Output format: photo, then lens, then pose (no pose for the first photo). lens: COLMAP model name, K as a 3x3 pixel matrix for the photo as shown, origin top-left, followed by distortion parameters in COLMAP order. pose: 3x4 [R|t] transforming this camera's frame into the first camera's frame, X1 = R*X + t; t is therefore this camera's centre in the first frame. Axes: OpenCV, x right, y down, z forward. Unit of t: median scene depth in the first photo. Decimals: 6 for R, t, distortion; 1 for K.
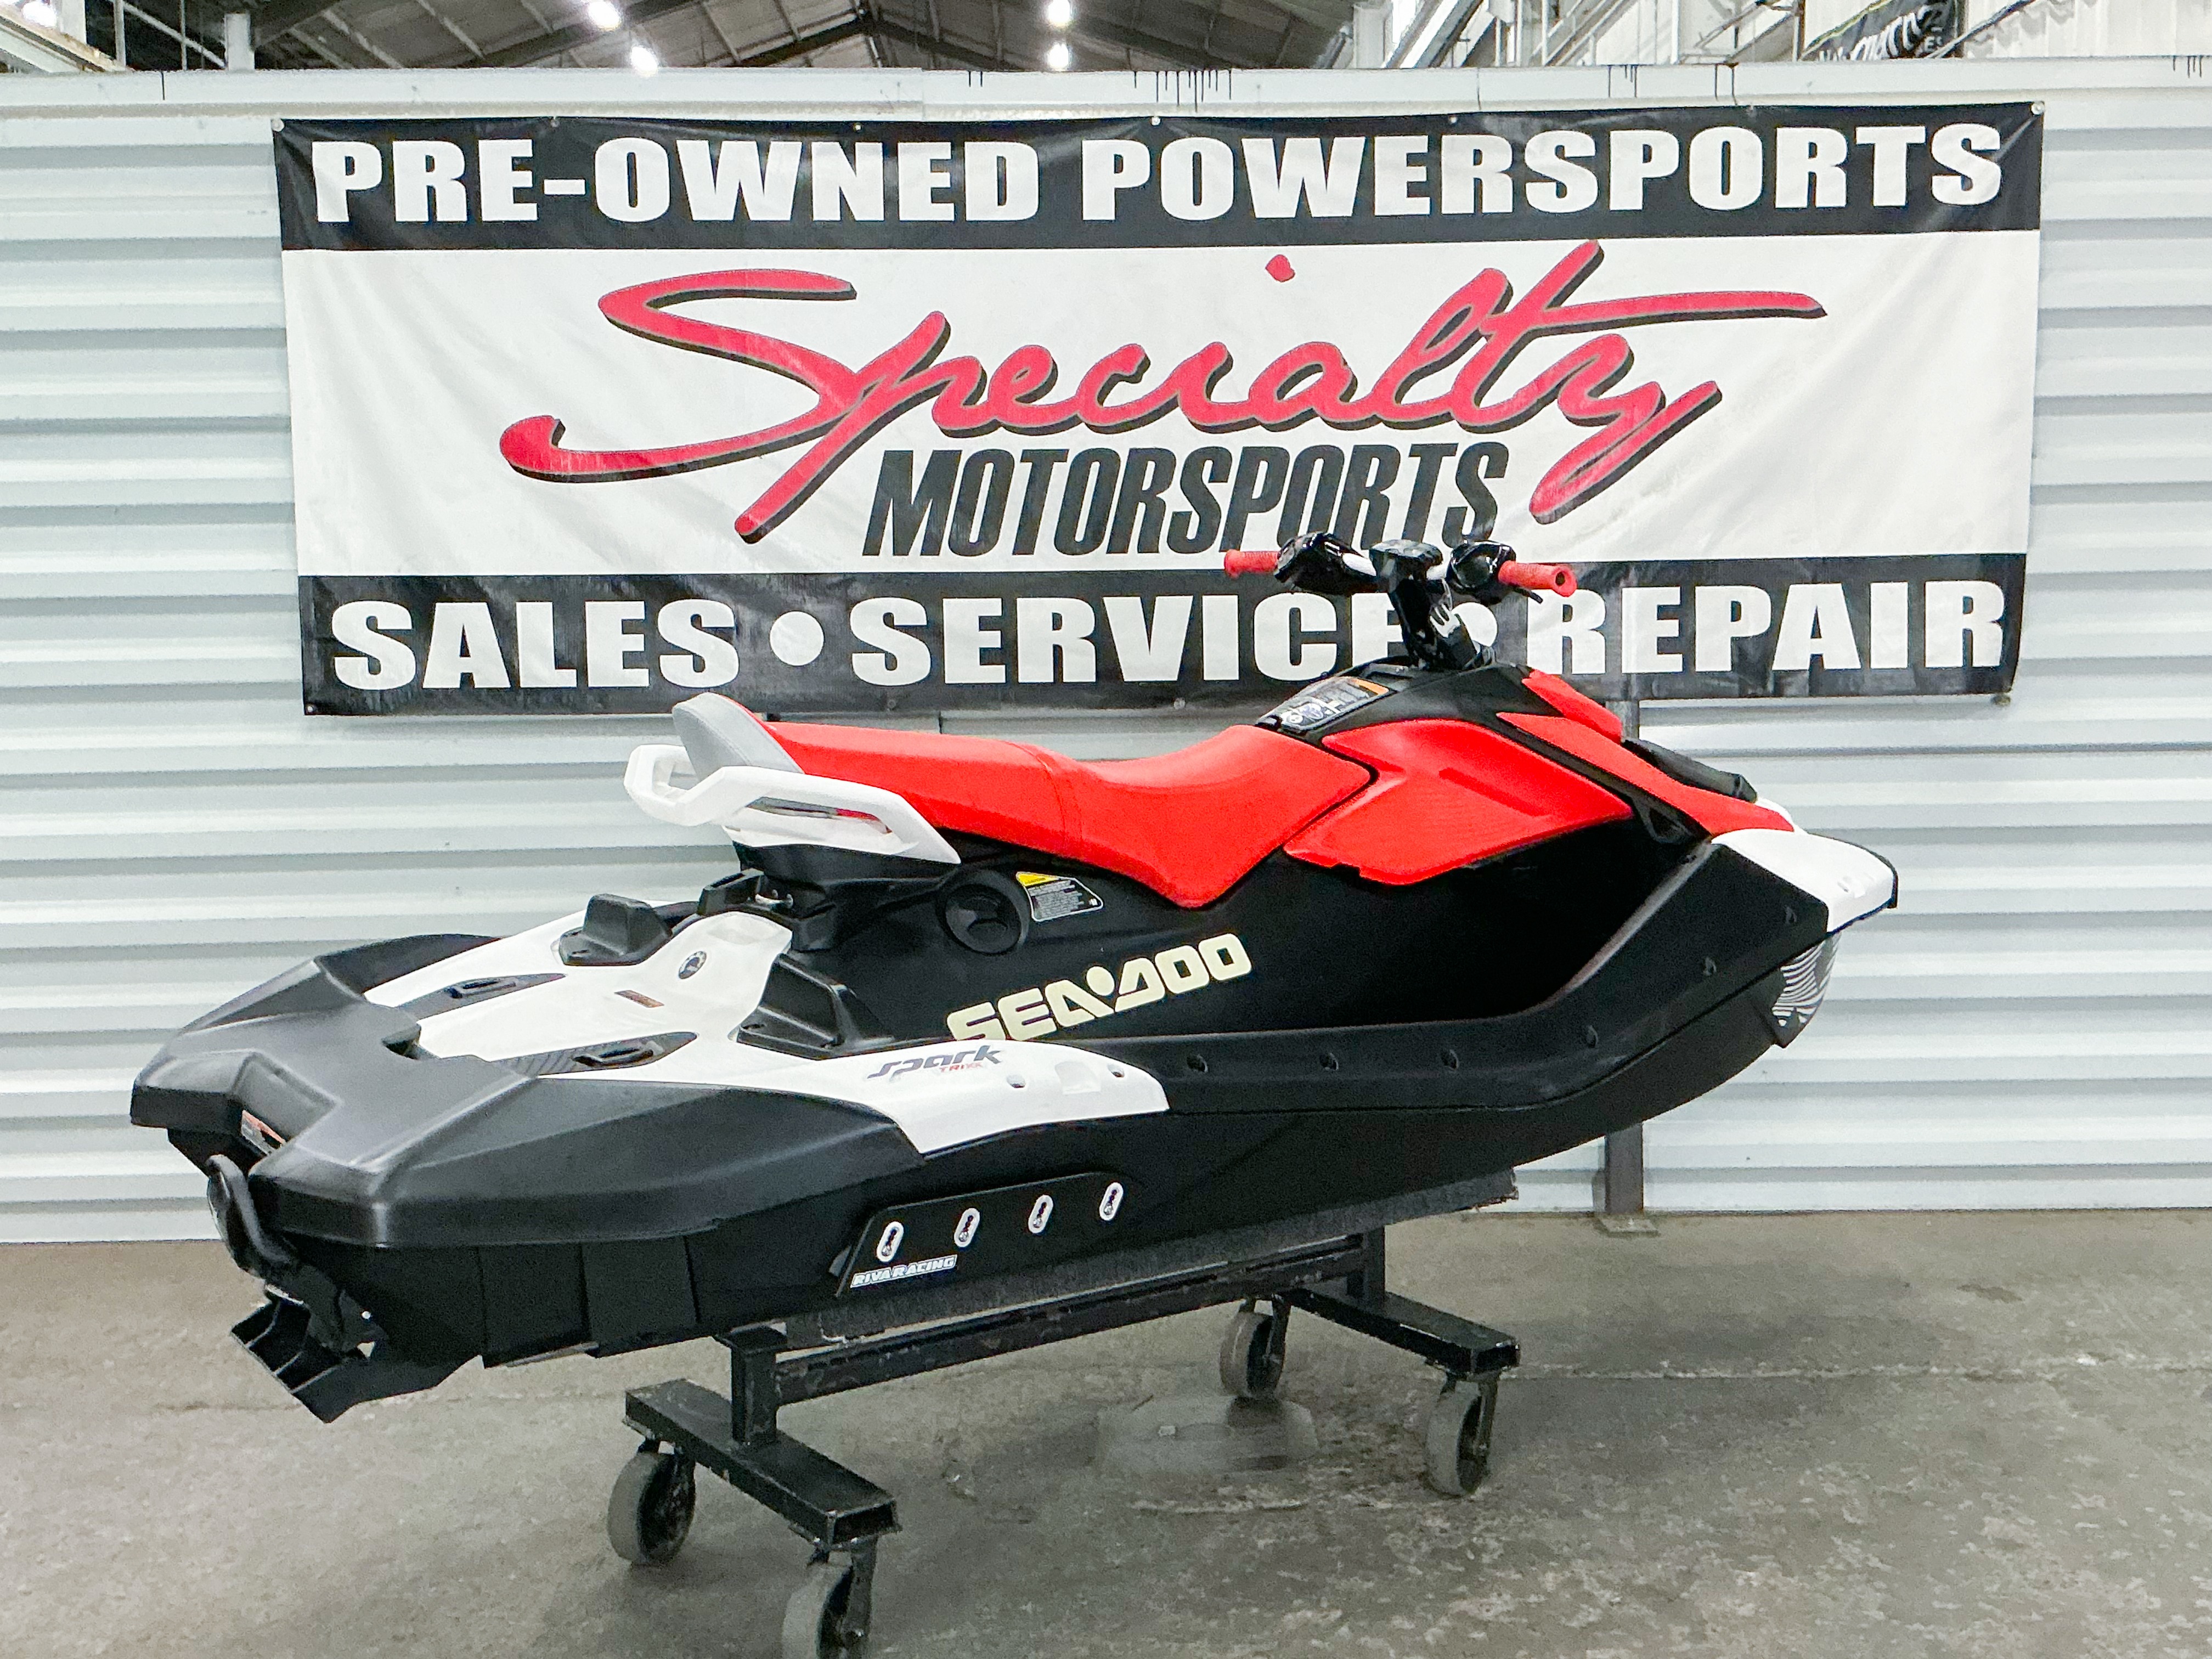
lens RADIAL K [[2505.1, 0, 1106.0], [0, 2505.1, 829.5], [0, 0, 1]] dist [0.153774, -0.353213]
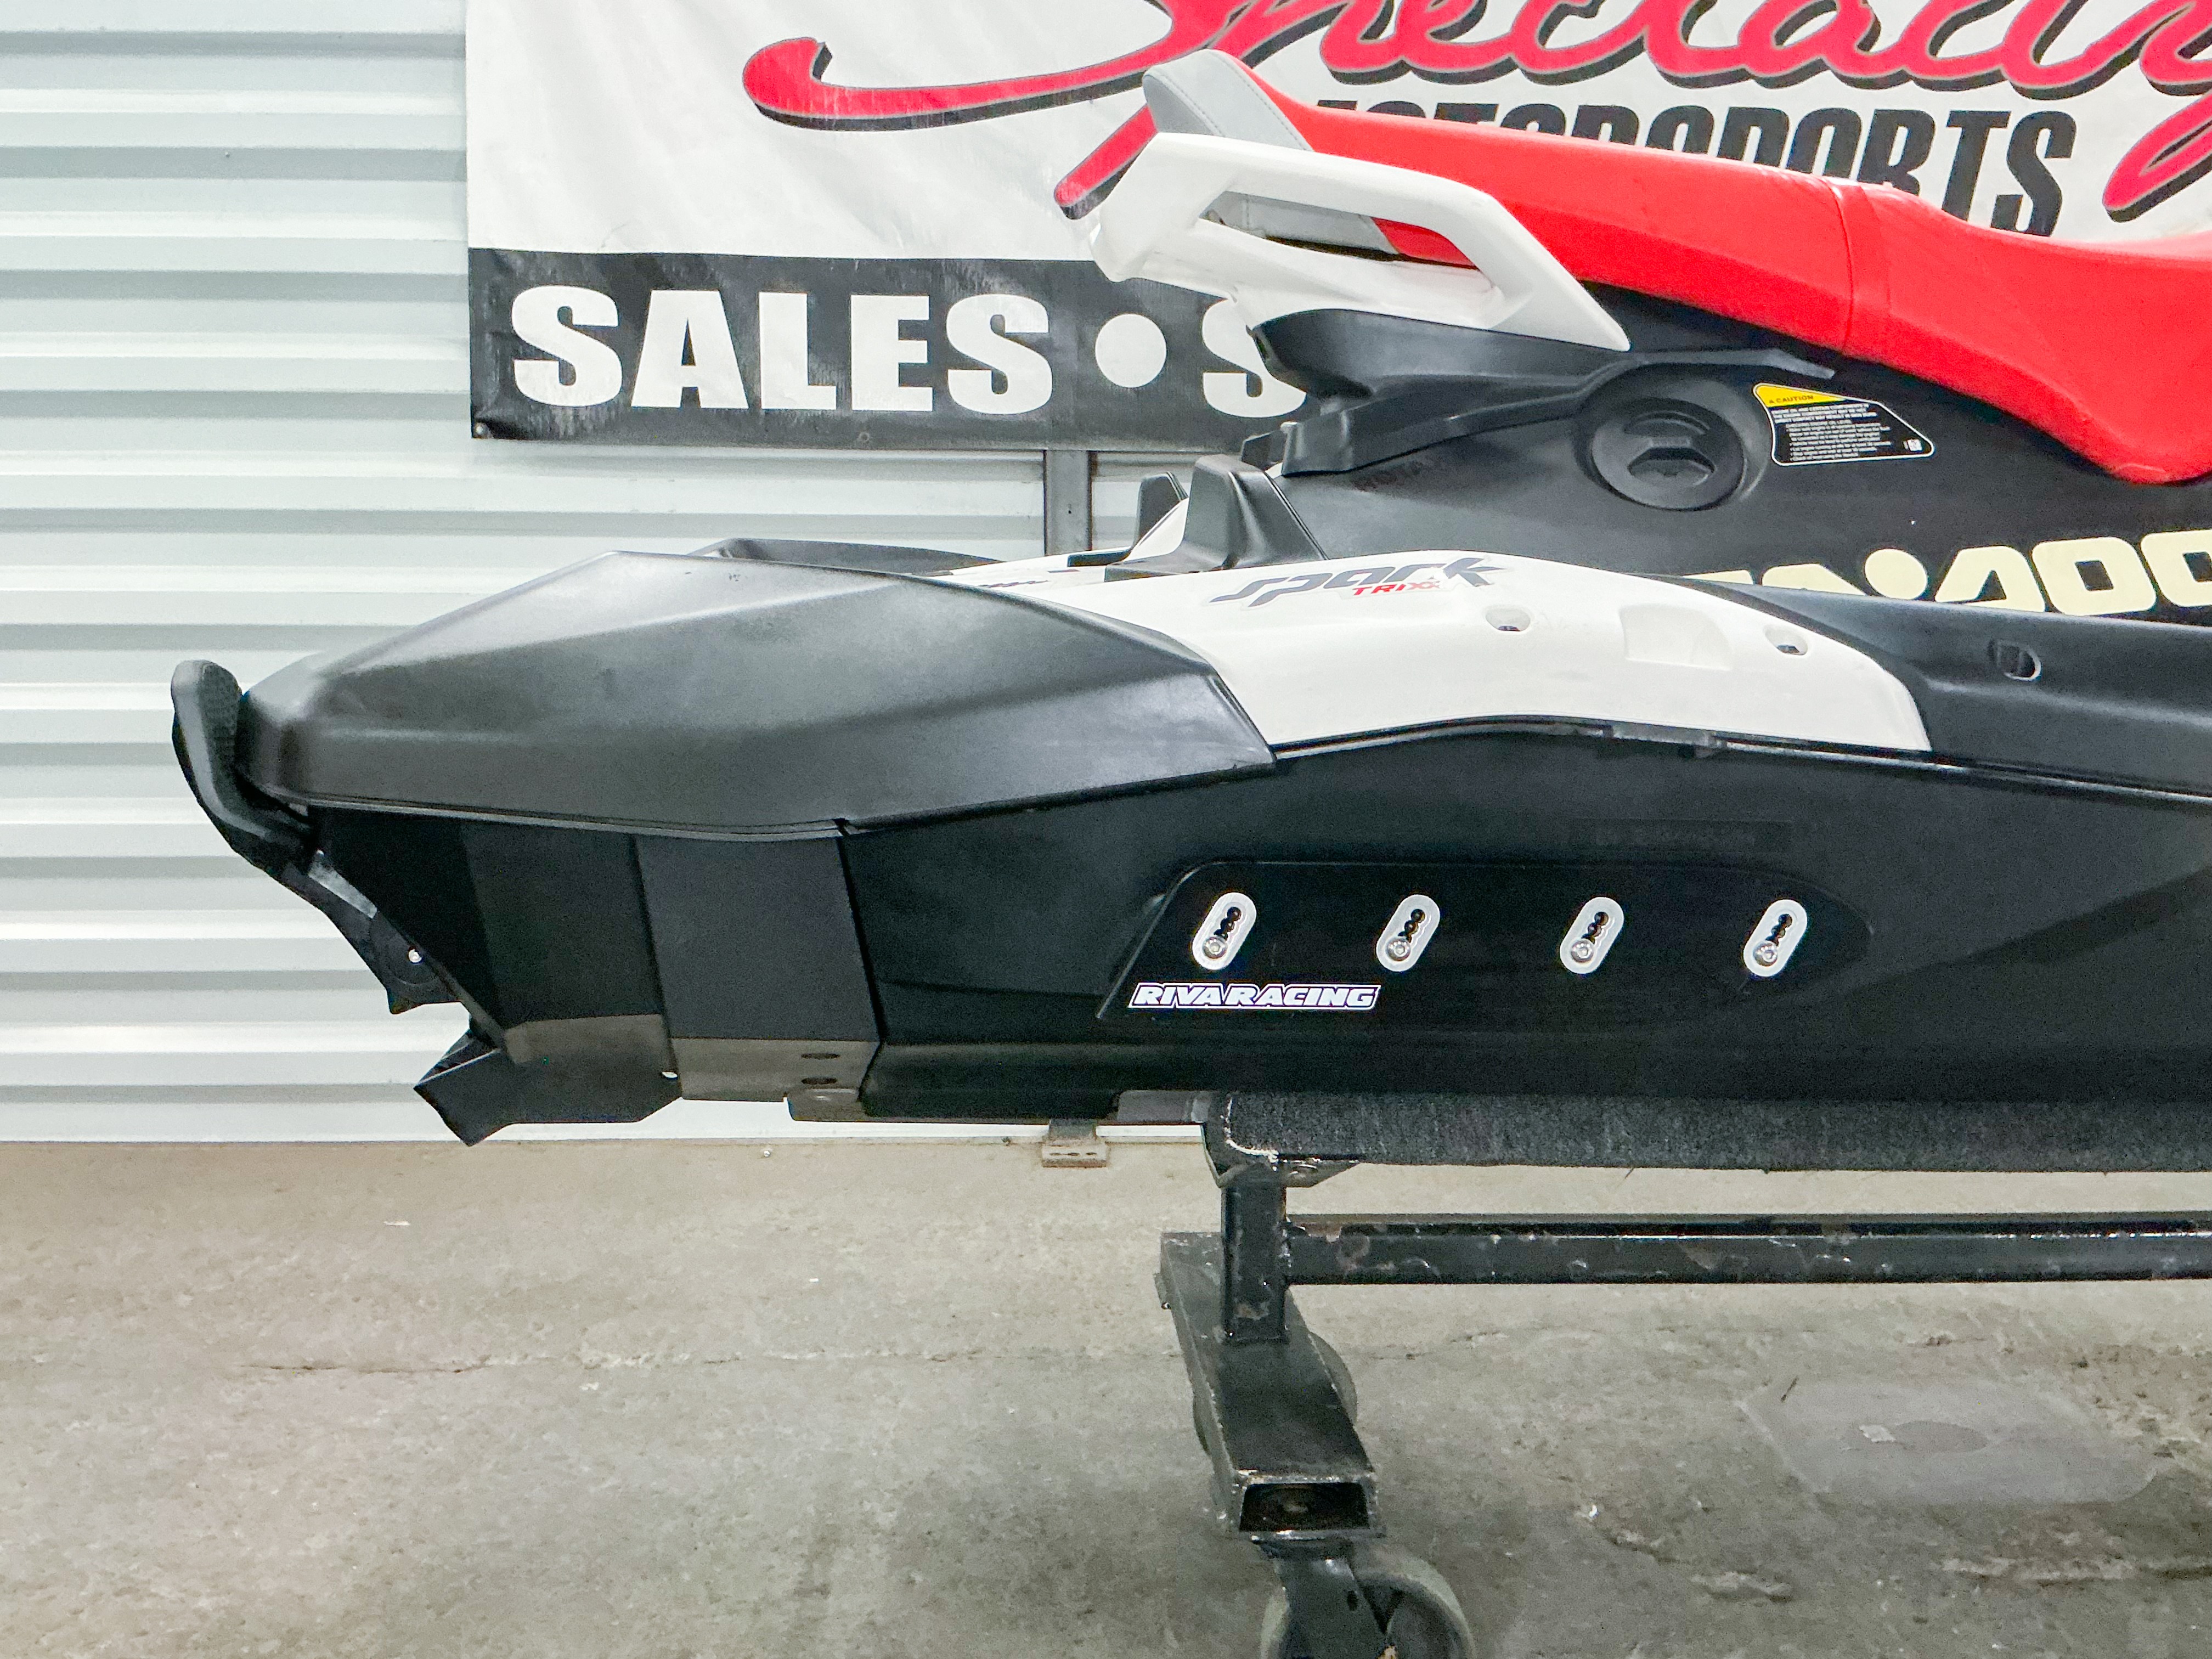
lens RADIAL K [[2099.2, 0, 1105.2], [0, 2099.2, 834.0], [0, 0, 1]] dist [0.145402, -0.323223]
pose [[0.999535, 0.018569, 0.024195, -0.143678], [-0.018031, 0.999590, -0.022240, 0.082728], [-0.024598, 0.021793, 0.999460, 0.374367]]
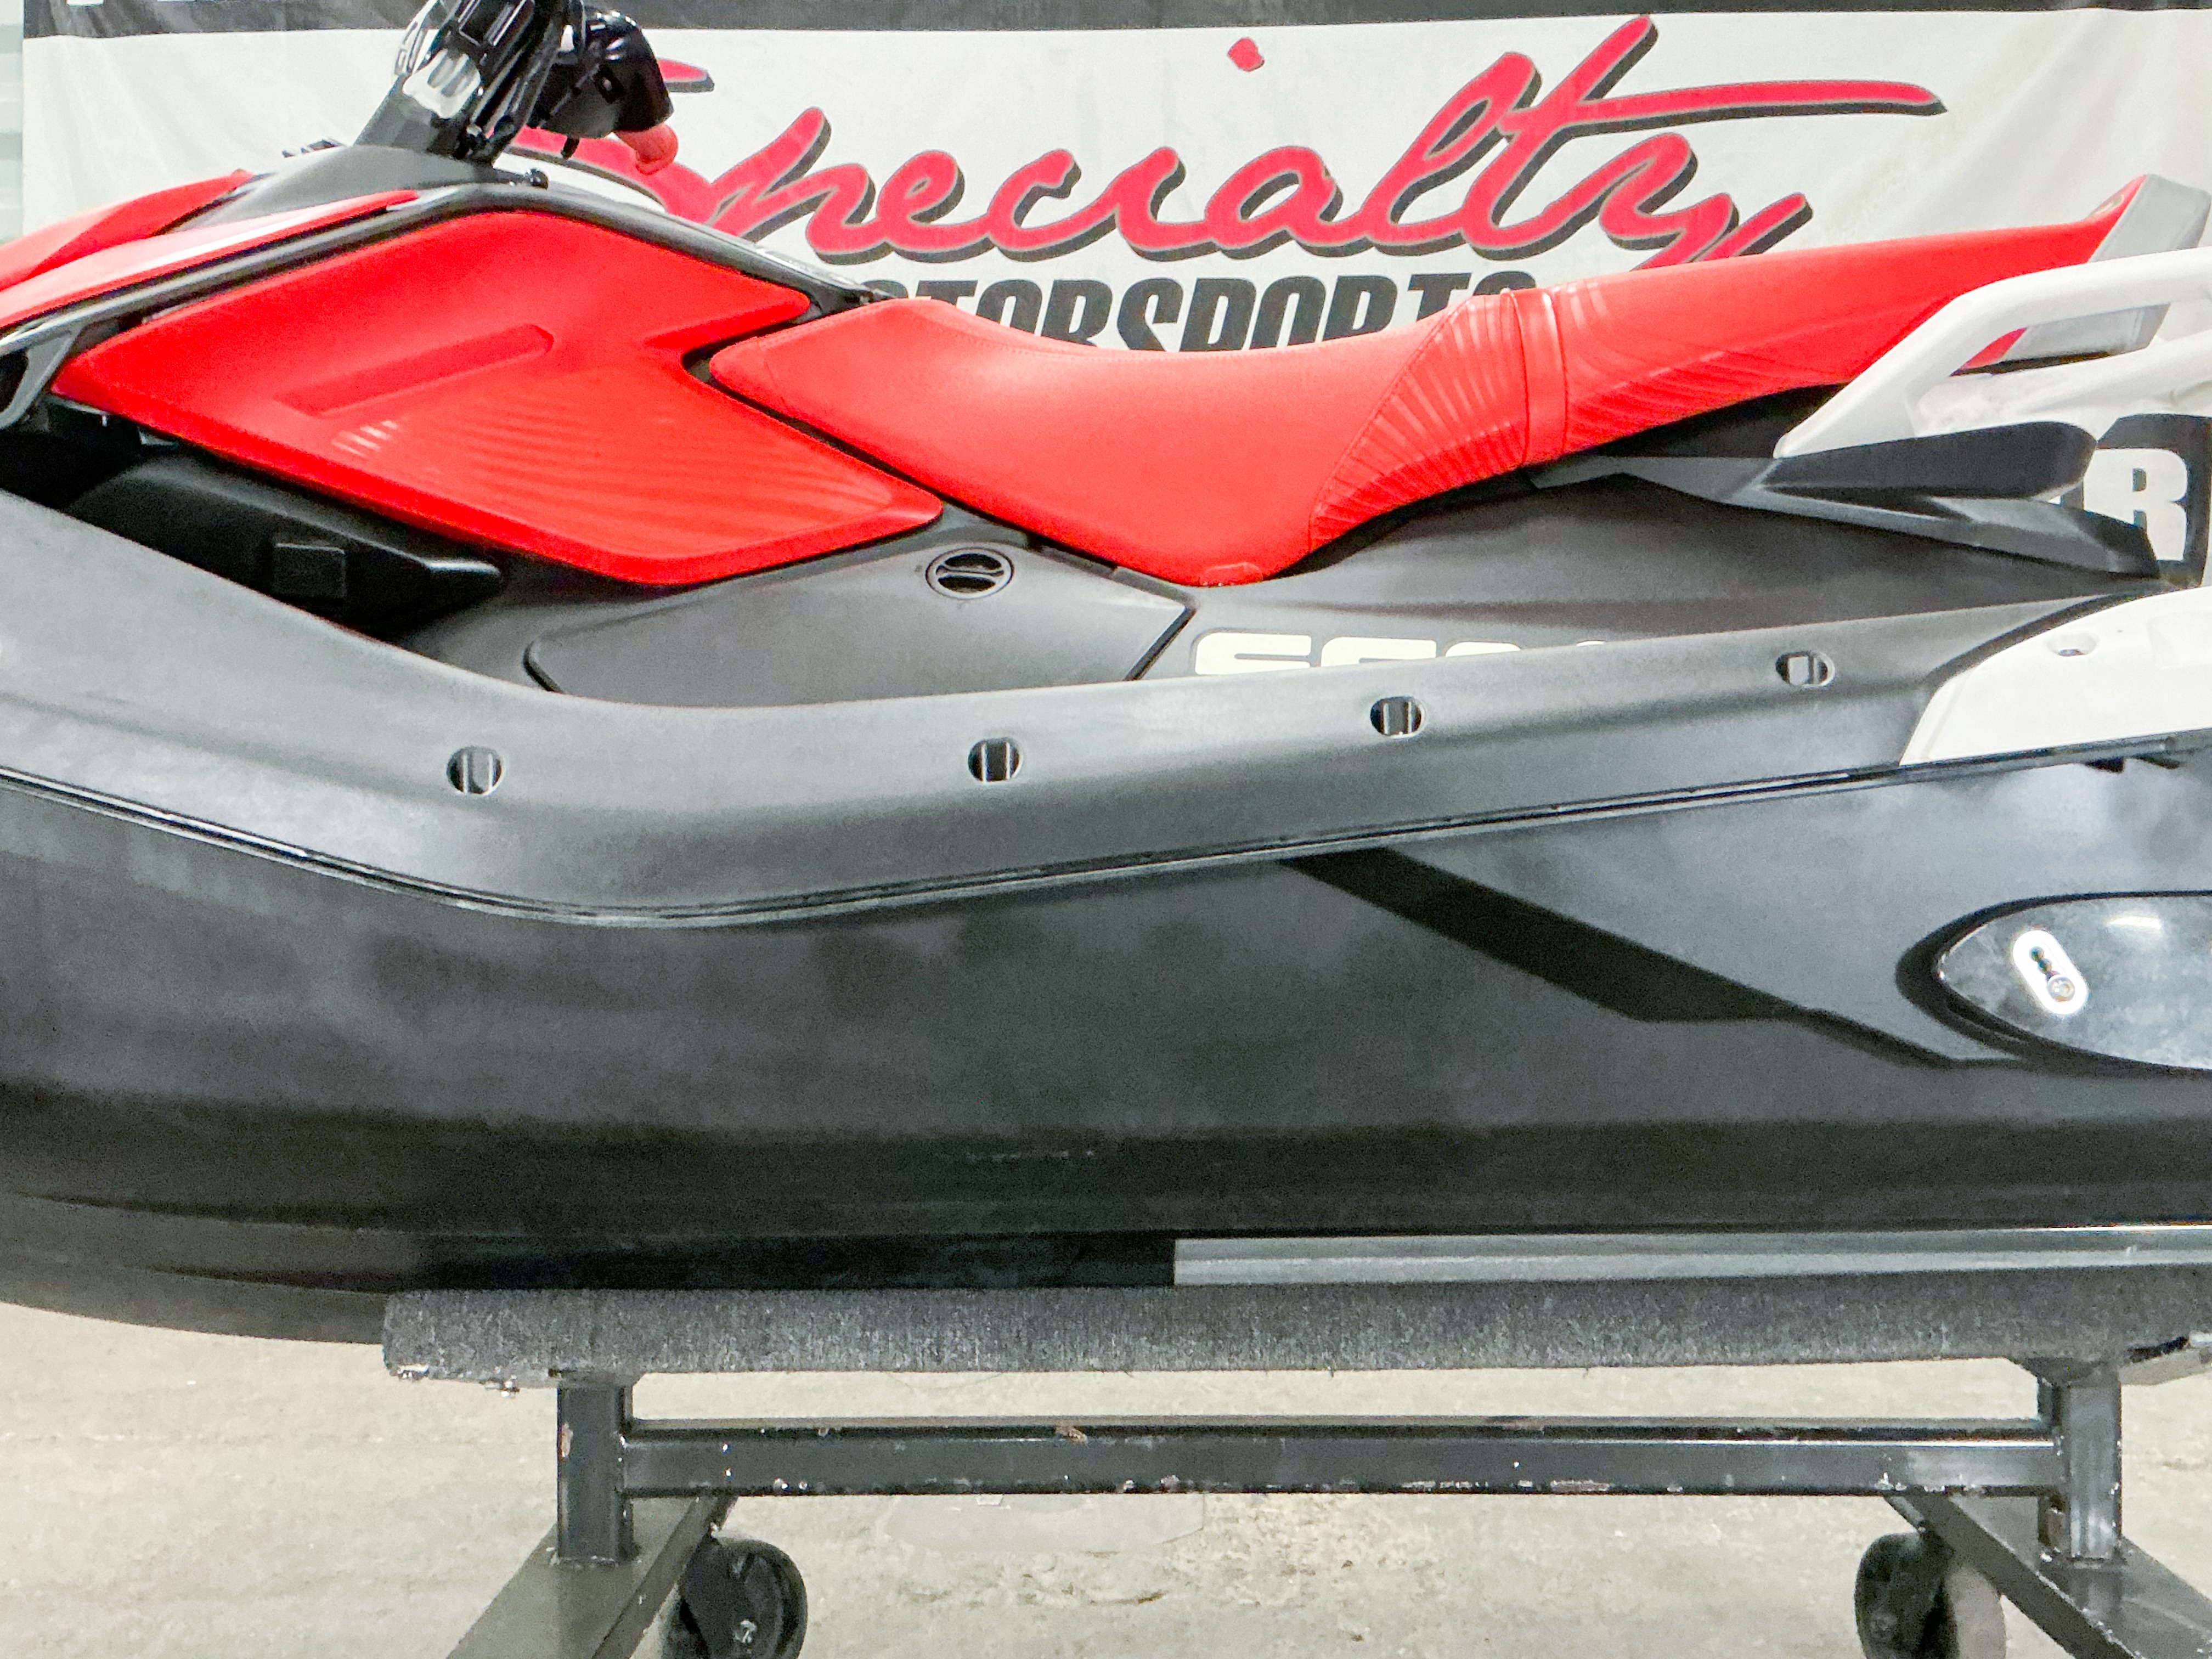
lens RADIAL K [[2442.6, 0, 1101.8], [0, 2442.6, 830.8], [0, 0, 1]] dist [0.166037, -0.376881]
pose [[0.998159, 0.013074, -0.059229, 0.073028], [-0.018514, 0.995562, -0.092264, 0.092929], [0.057760, 0.093191, 0.993971, 0.247024]]
